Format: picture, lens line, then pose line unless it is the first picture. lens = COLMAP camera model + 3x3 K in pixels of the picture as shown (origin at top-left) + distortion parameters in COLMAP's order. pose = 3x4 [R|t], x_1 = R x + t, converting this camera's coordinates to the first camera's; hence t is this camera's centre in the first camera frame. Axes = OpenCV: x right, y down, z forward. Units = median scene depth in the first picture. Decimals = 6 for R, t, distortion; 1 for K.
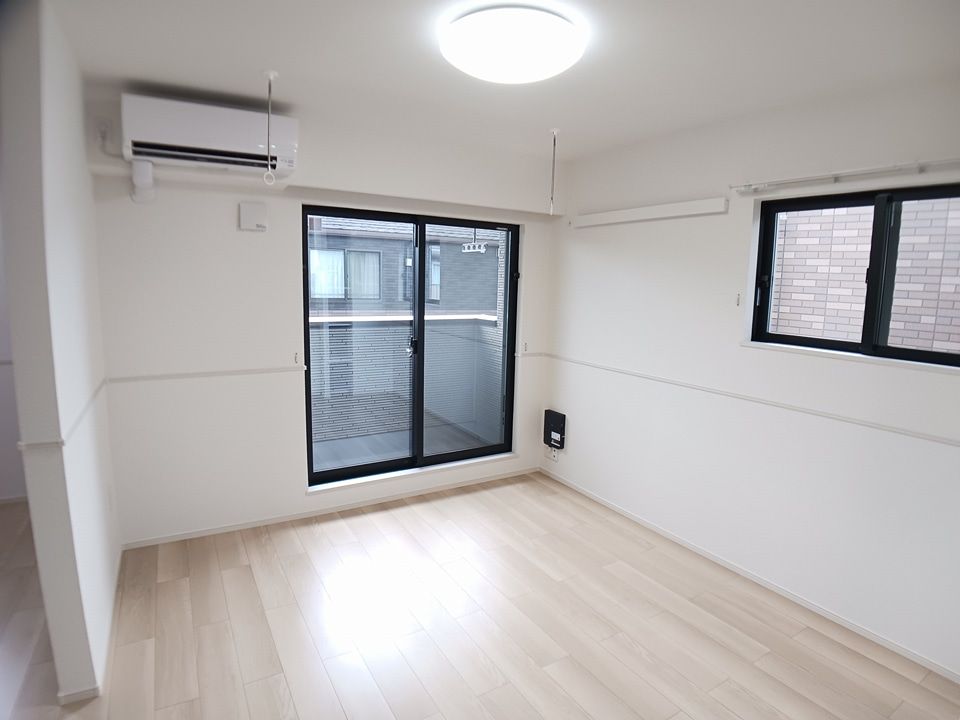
lens RADIAL K [[514.9, 0, 487.0], [0, 514.9, 360.4], [0, 0, 1]] dist [-0.057887, 0.000449]
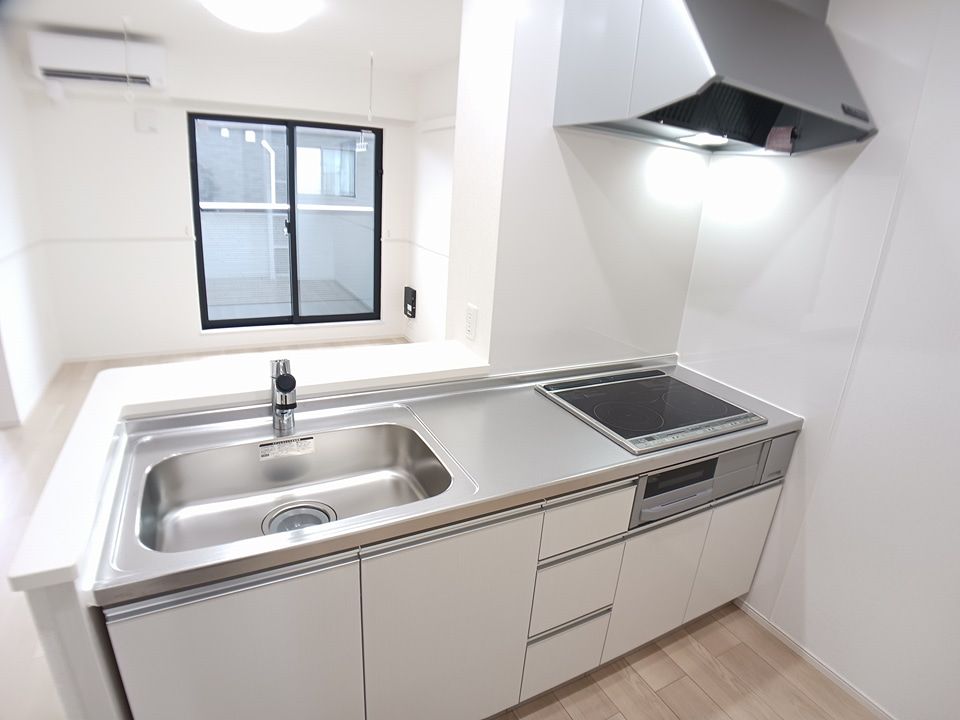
lens RADIAL K [[514.9, 0, 477.2], [0, 514.9, 350.6], [0, 0, 1]] dist [-0.057887, 0.000449]
pose [[0.995791, 0.059706, -0.069540, 0.471242], [-0.047632, 0.985325, 0.163907, 0.047203], [0.078306, -0.159905, 0.984022, -0.271268]]
